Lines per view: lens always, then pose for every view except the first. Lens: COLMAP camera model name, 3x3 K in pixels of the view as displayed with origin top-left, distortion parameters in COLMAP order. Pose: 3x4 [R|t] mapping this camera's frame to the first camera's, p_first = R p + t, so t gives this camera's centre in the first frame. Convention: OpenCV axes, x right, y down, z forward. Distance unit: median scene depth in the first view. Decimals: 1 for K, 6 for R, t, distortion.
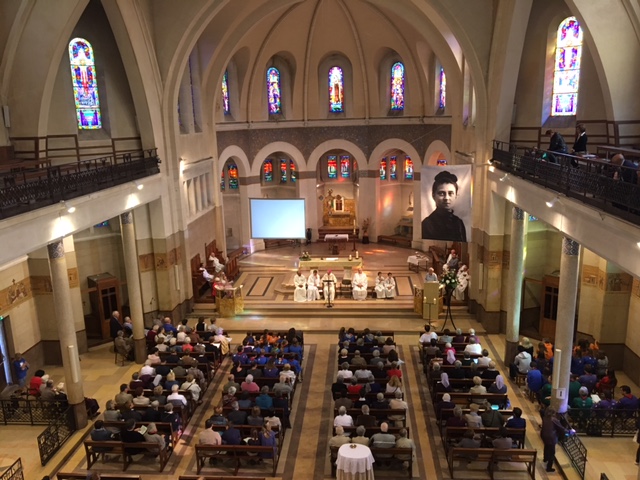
lens RADIAL K [[538.1, 0, 313.2], [0, 538.1, 240.3], [0, 0, 1]] dist [0.070183, -0.101438]
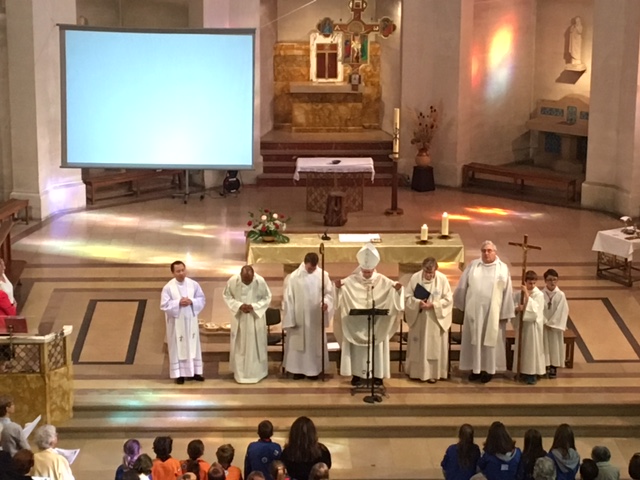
lens RADIAL K [[1740.5, 0, 293.7], [0, 1740.5, 239.5], [0, 0, 1]] dist [0.083323, 0.000000]
pose [[0.994301, 0.005468, 0.106467, -0.108057], [-0.008421, 0.999592, 0.027303, 0.010793], [-0.106274, -0.028044, 0.993941, 0.065909]]
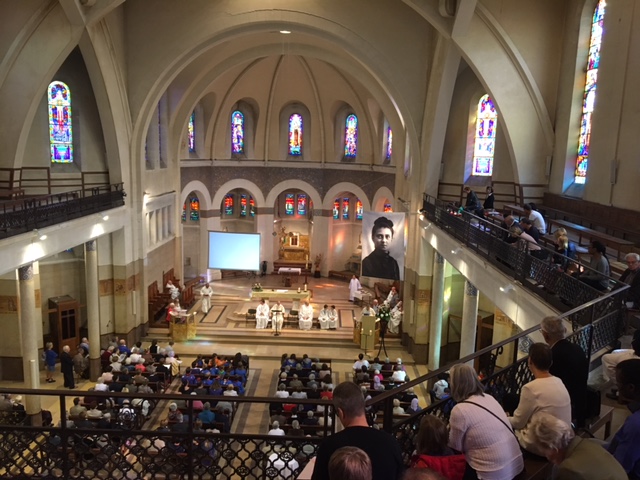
lens RADIAL K [[538.1, 0, 314.8], [0, 538.1, 237.5], [0, 0, 1]] dist [0.070183, -0.101438]
pose [[0.996502, 0.047611, 0.068675, 0.022206], [-0.043084, 0.996891, -0.065966, -0.003642], [-0.071603, 0.062776, 0.995456, -0.092247]]
